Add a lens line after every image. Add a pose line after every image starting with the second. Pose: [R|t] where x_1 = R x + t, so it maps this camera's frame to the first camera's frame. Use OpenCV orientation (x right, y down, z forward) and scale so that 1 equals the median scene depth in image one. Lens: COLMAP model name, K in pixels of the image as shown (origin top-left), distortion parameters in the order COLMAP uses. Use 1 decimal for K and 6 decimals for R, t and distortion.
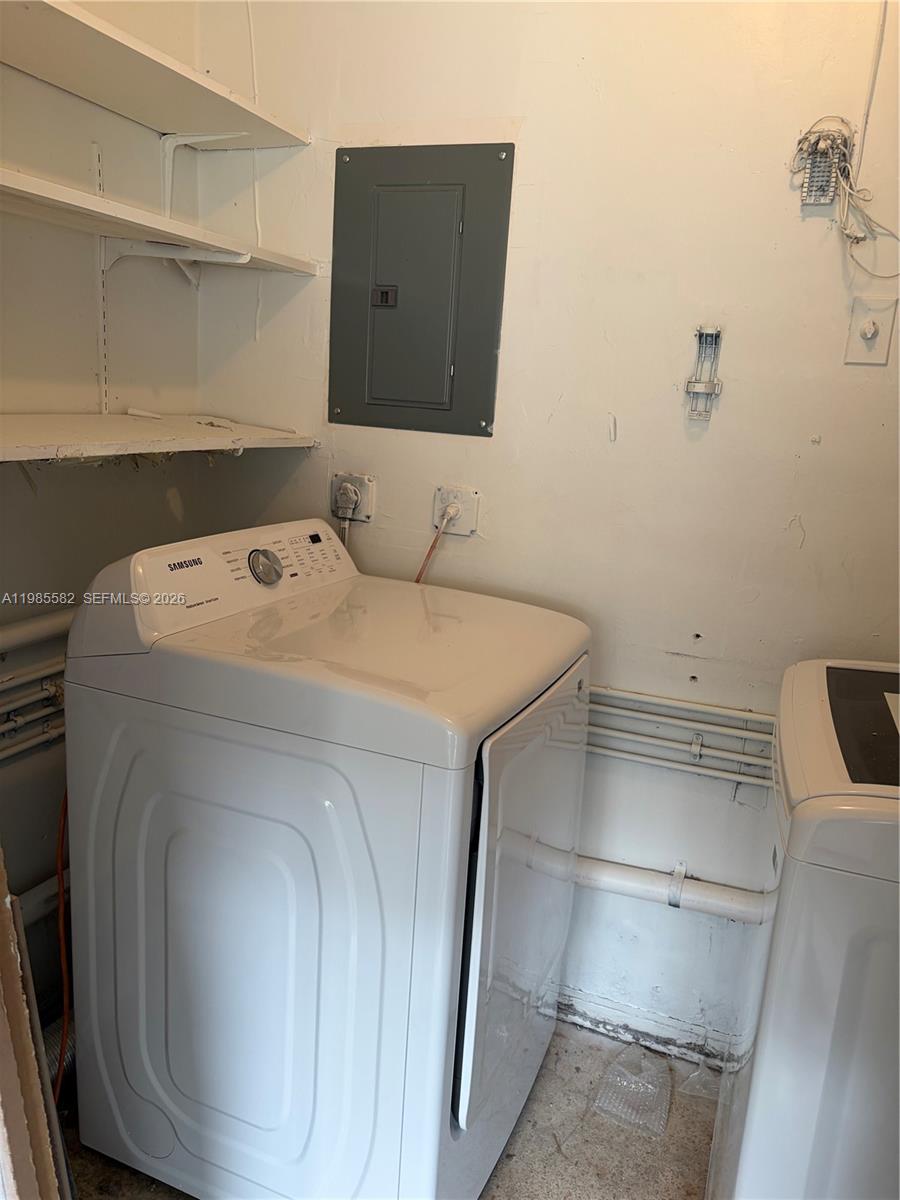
lens RADIAL K [[909.1, 0, 456.2], [0, 909.1, 607.4], [0, 0, 1]] dist [0.043684, -0.052288]
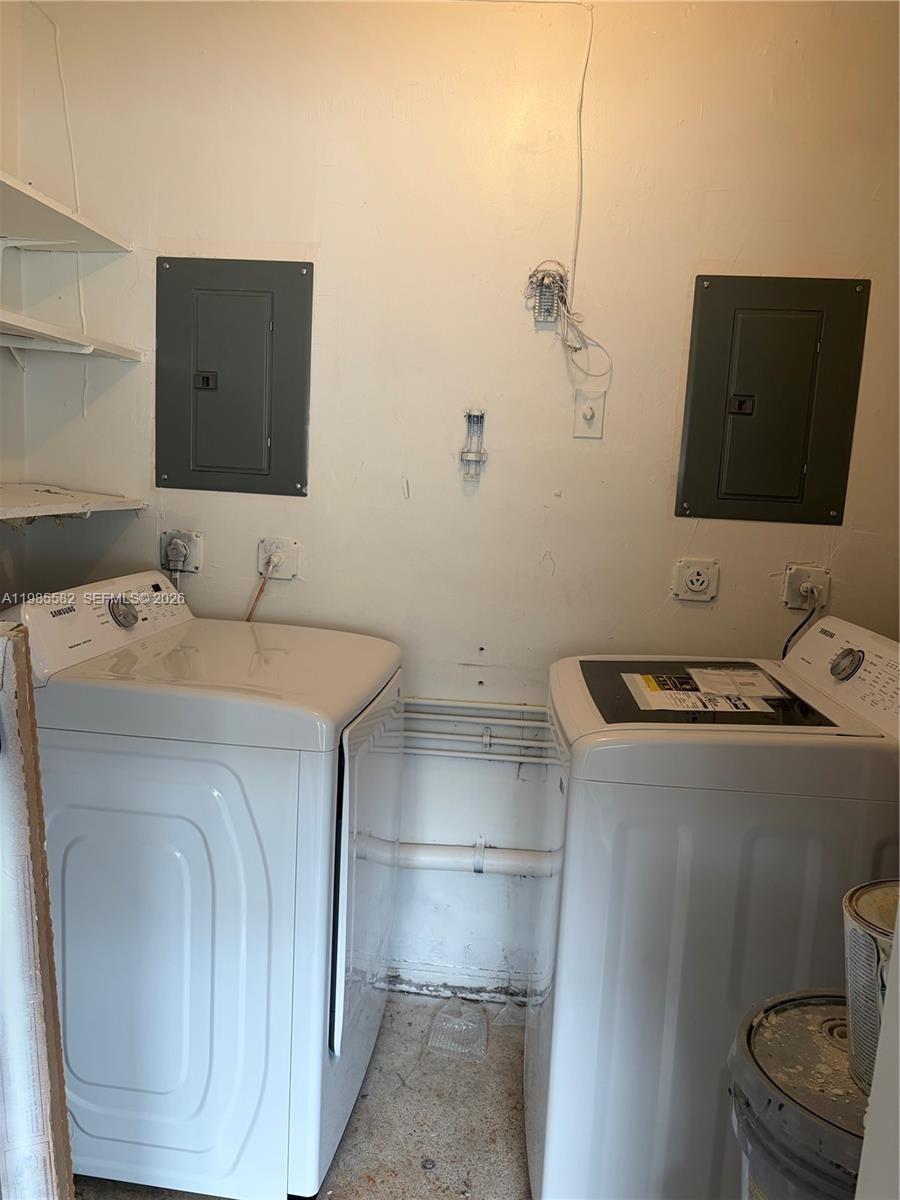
lens RADIAL K [[909.1, 0, 455.3], [0, 909.1, 608.9], [0, 0, 1]] dist [0.043684, -0.052288]
pose [[0.961213, -0.057156, 0.269819, -0.107127], [0.073149, 0.996087, -0.049588, 0.035393], [-0.265929, 0.067402, 0.961633, -0.203707]]
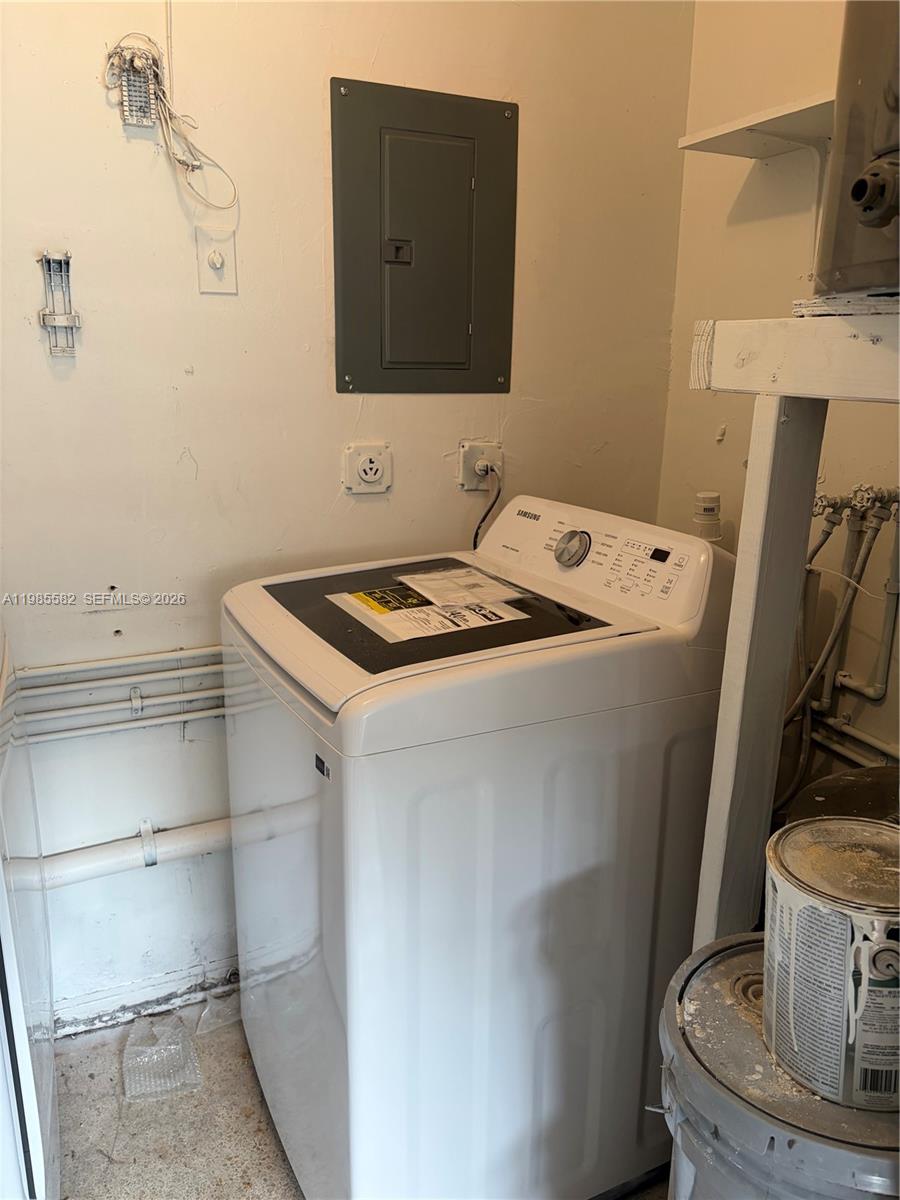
lens RADIAL K [[909.1, 0, 458.3], [0, 909.1, 606.7], [0, 0, 1]] dist [0.043684, -0.052288]
pose [[0.699384, -0.238775, 0.673683, -0.127776], [0.193583, 0.970600, 0.143044, -0.015862], [-0.688032, 0.030371, 0.725044, 0.067396]]
